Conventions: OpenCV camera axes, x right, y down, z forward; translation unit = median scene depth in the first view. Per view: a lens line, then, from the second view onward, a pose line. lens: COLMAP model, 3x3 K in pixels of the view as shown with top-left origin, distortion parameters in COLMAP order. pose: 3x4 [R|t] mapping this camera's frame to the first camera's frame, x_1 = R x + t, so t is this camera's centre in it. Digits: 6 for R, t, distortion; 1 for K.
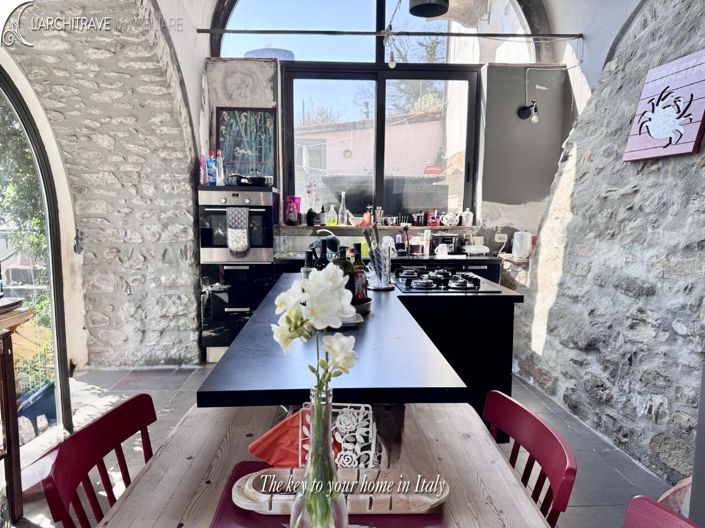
lens RADIAL K [[505.3, 0, 352.5], [0, 505.3, 264.0], [0, 0, 1]] dist [0.081066, -0.089547]
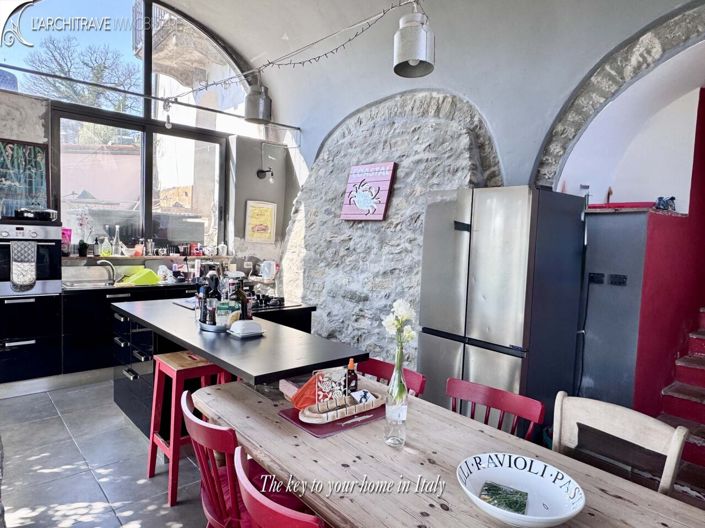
lens RADIAL K [[452.6, 0, 352.5], [0, 452.6, 264.0], [0, 0, 1]] dist [0.004724, 0.000147]
pose [[0.782638, -0.016428, 0.622260, -0.270632], [0.036639, 0.999134, -0.019704, -0.023414], [-0.621397, 0.038220, 0.782563, -0.112785]]
